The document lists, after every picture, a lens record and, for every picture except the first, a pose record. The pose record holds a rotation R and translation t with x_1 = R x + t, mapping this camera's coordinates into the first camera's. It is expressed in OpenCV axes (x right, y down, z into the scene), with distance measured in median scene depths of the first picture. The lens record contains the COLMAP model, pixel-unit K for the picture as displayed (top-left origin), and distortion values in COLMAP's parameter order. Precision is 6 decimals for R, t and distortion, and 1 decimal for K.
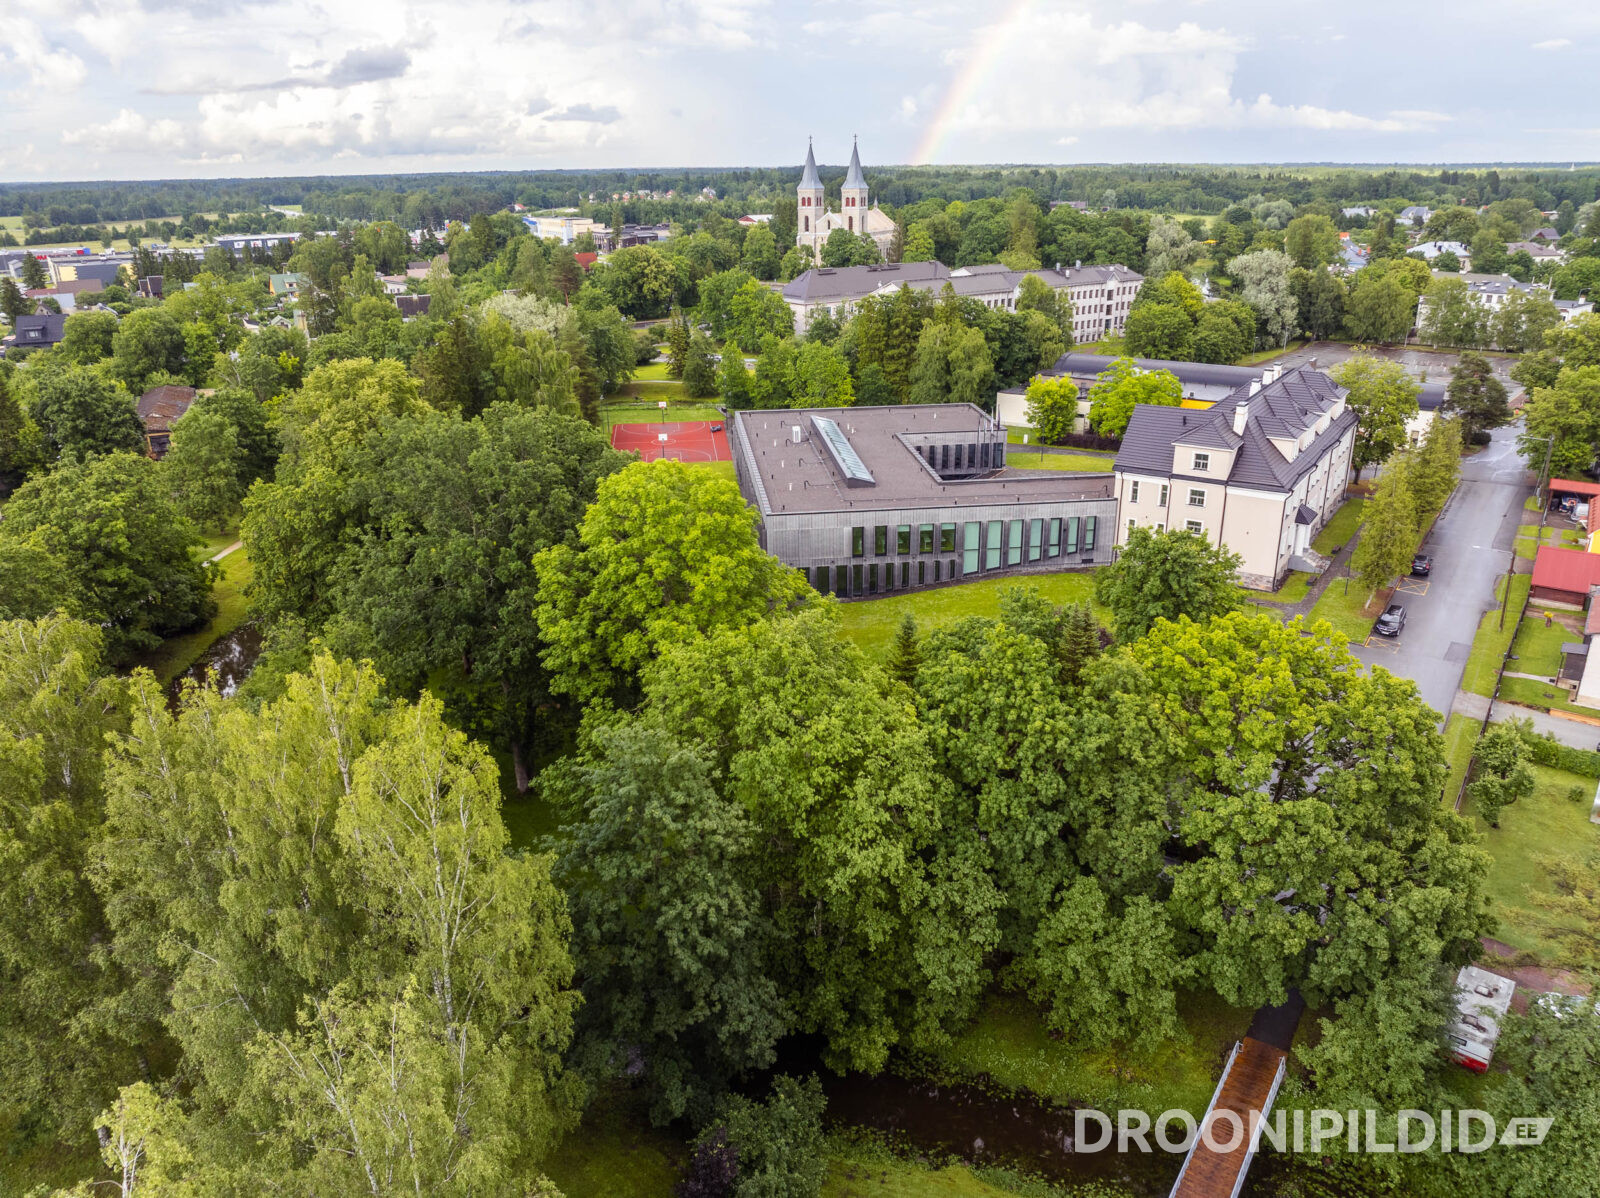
lens RADIAL K [[1133.0, 0, 800.0], [0, 1133.0, 599.0], [0, 0, 1]] dist [-0.006157, -0.002827]
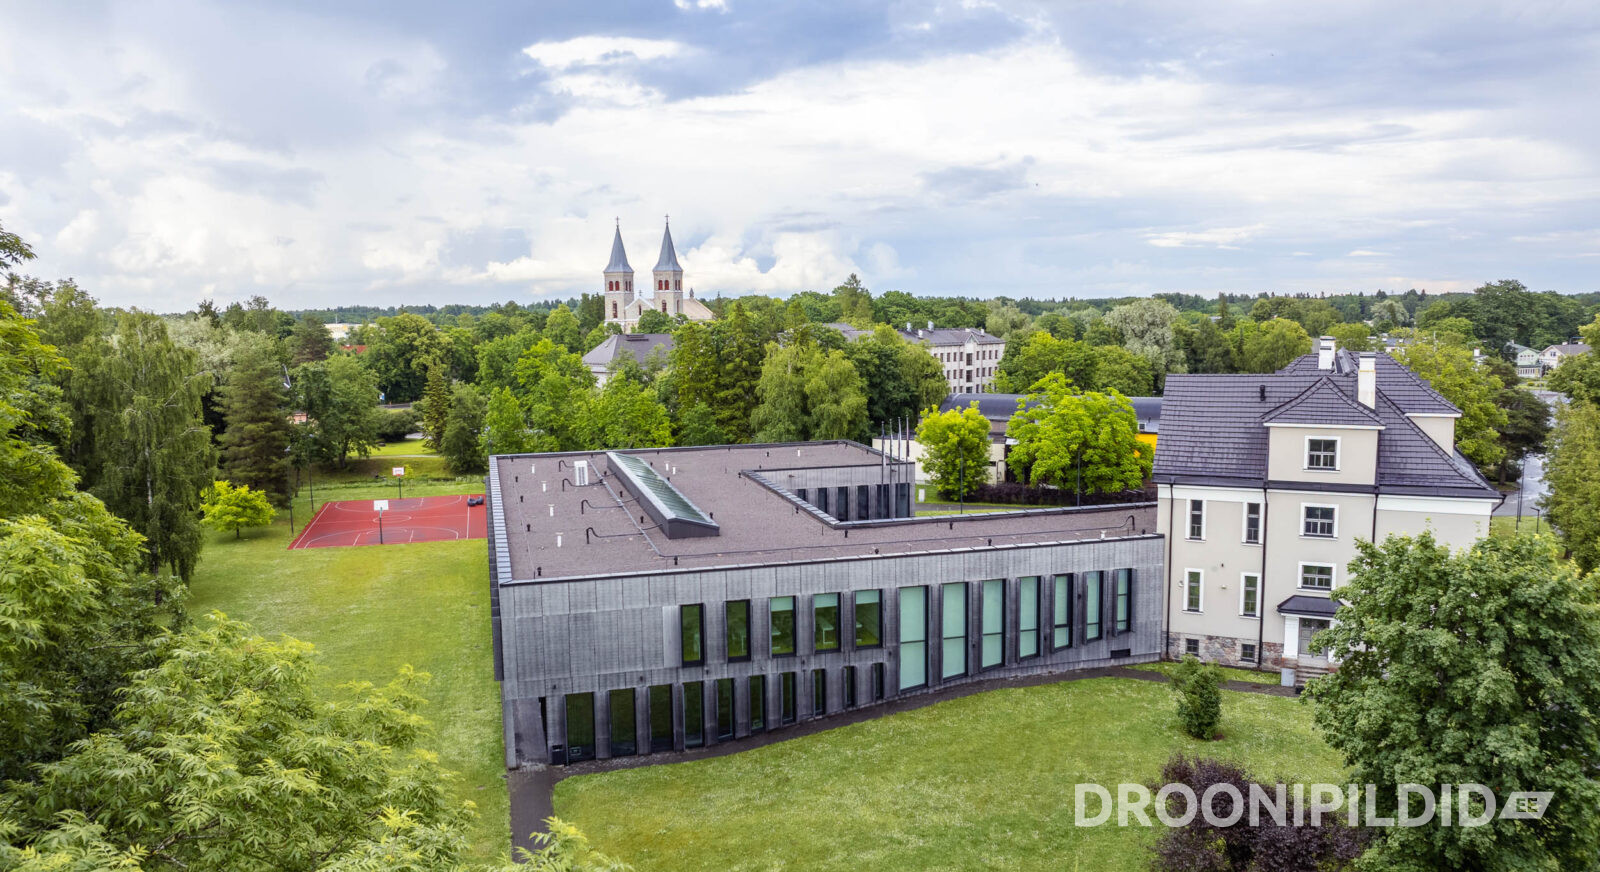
lens RADIAL K [[1128.6, 0, 800.0], [0, 1128.6, 436.0], [0, 0, 1]] dist [-0.016728, -0.001383]
pose [[0.987030, -0.015878, 0.159746, 0.019839], [0.056277, 0.966171, -0.251686, -0.007454], [-0.150345, 0.257412, 0.954534, 0.489157]]
